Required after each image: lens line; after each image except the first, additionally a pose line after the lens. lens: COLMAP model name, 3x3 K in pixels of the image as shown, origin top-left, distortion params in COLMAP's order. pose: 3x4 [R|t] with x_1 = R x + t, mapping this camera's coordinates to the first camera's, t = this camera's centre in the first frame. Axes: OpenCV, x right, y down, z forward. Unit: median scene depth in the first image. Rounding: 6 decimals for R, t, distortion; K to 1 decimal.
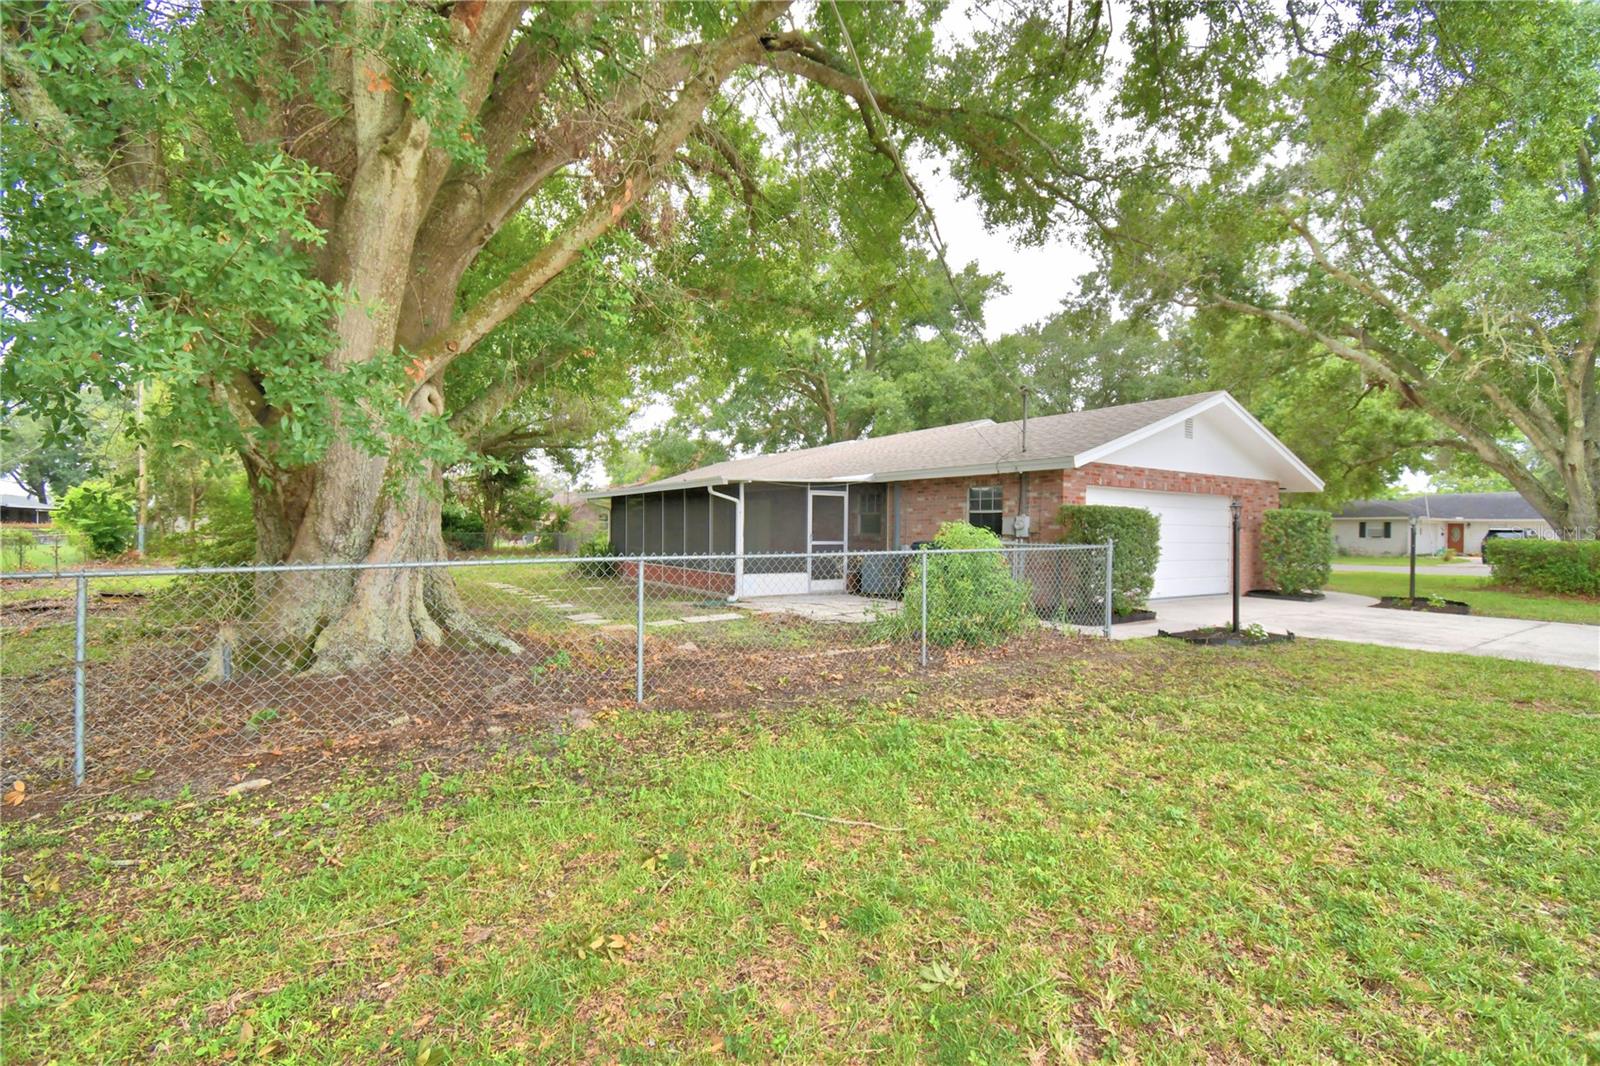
lens RADIAL K [[696.1, 0, 798.4], [0, 696.1, 530.2], [0, 0, 1]] dist [-0.000038, -0.014904]
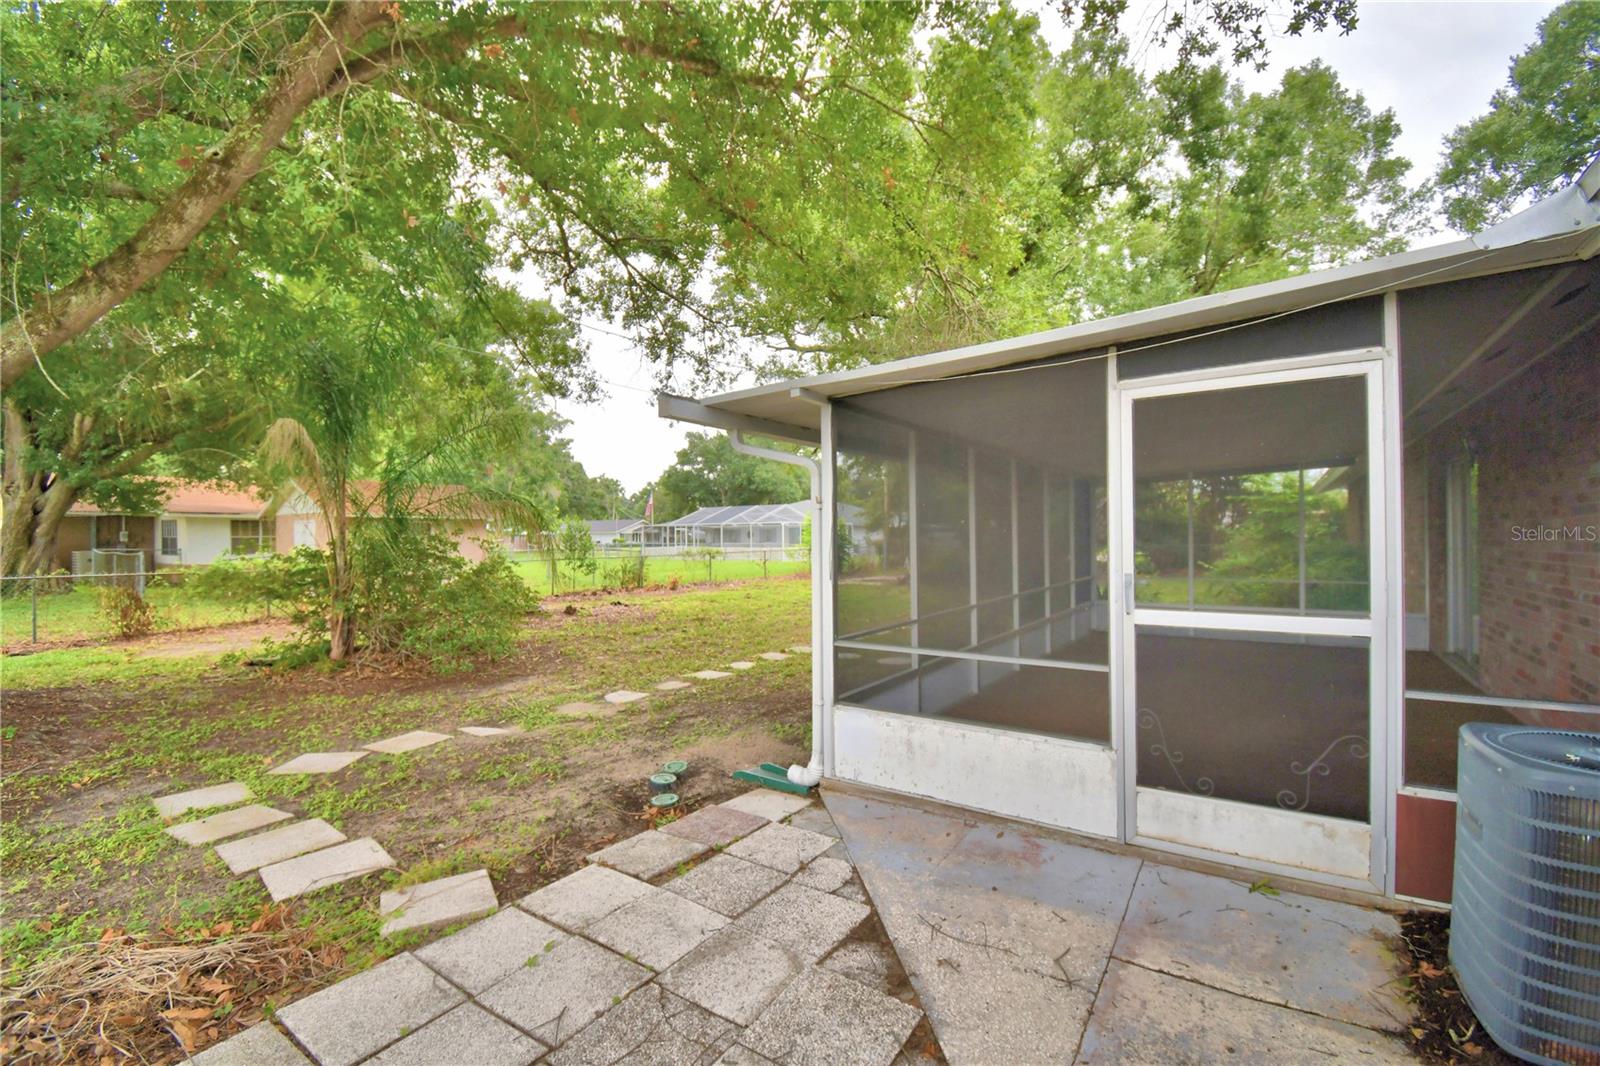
lens RADIAL K [[696.1, 0, 804.6], [0, 696.1, 536.3], [0, 0, 1]] dist [-0.000038, -0.014904]
pose [[0.374502, -0.018987, -0.927032, 0.183694], [0.014633, 0.999787, -0.014566, -0.005324], [0.927111, -0.008110, 0.374700, 0.815945]]
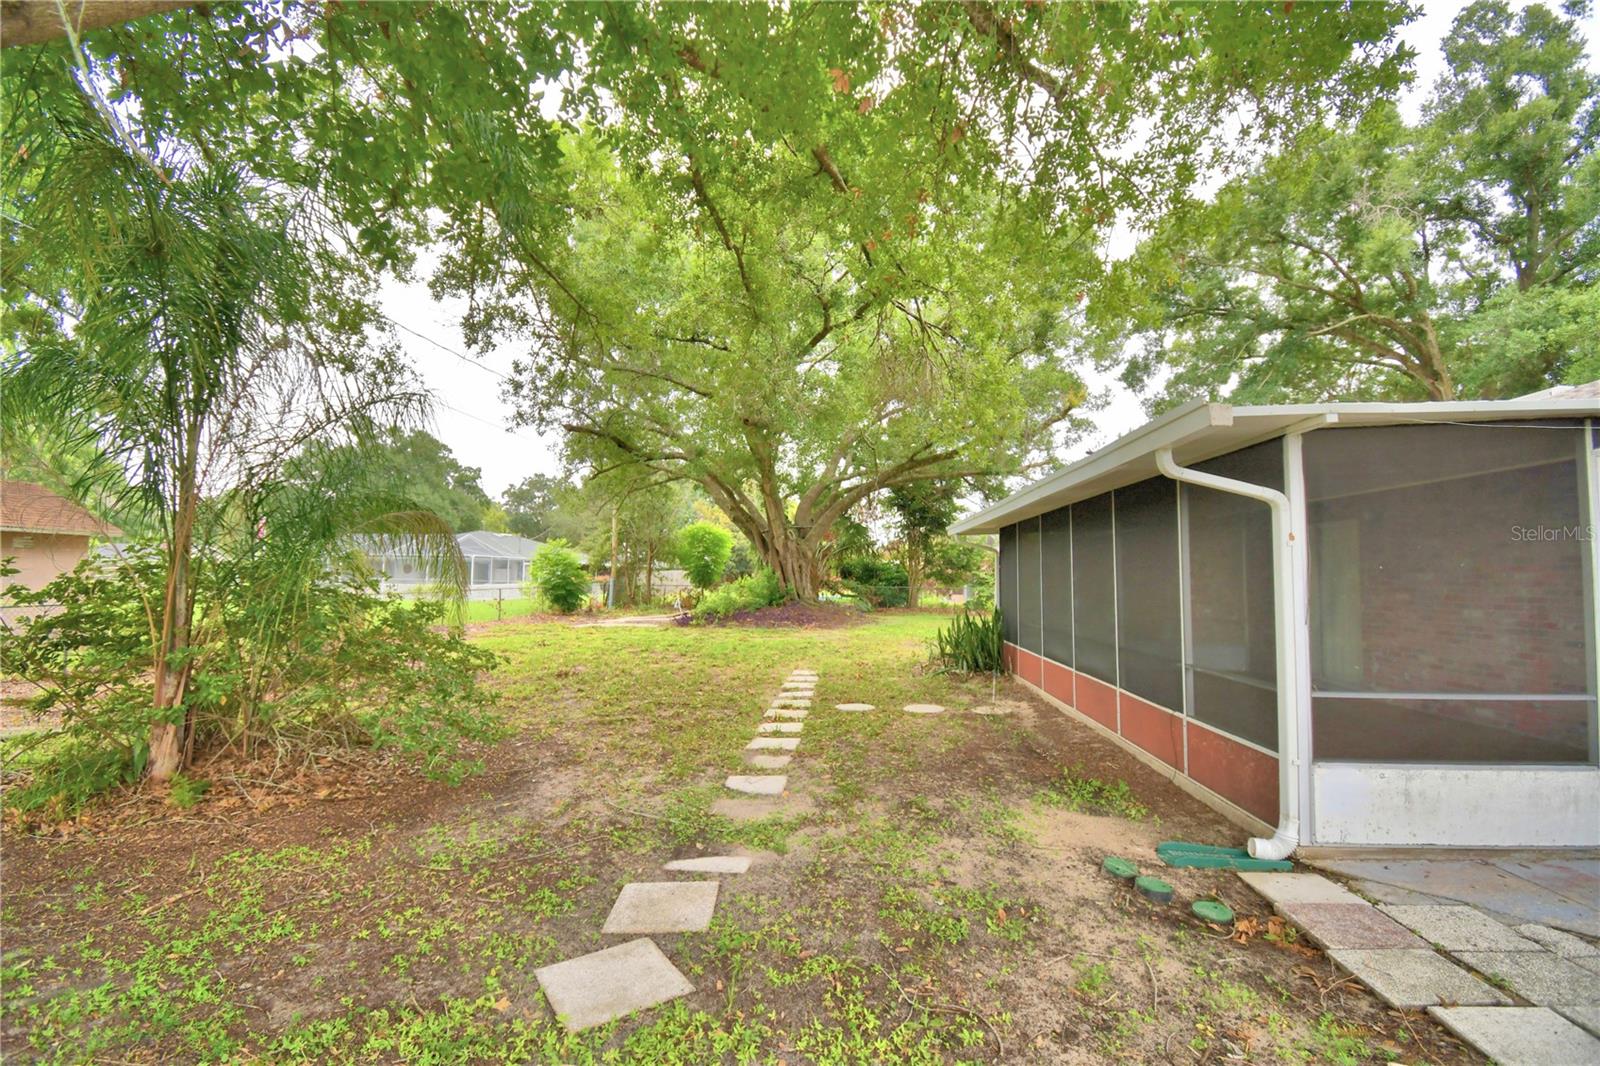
lens RADIAL K [[696.1, 0, 796.8], [0, 696.1, 530.8], [0, 0, 1]] dist [-0.000038, -0.014904]
pose [[0.777819, -0.046381, -0.626775, -0.058629], [-0.000315, 0.997244, -0.074186, -0.007237], [0.628489, 0.057901, 0.775661, 0.609332]]
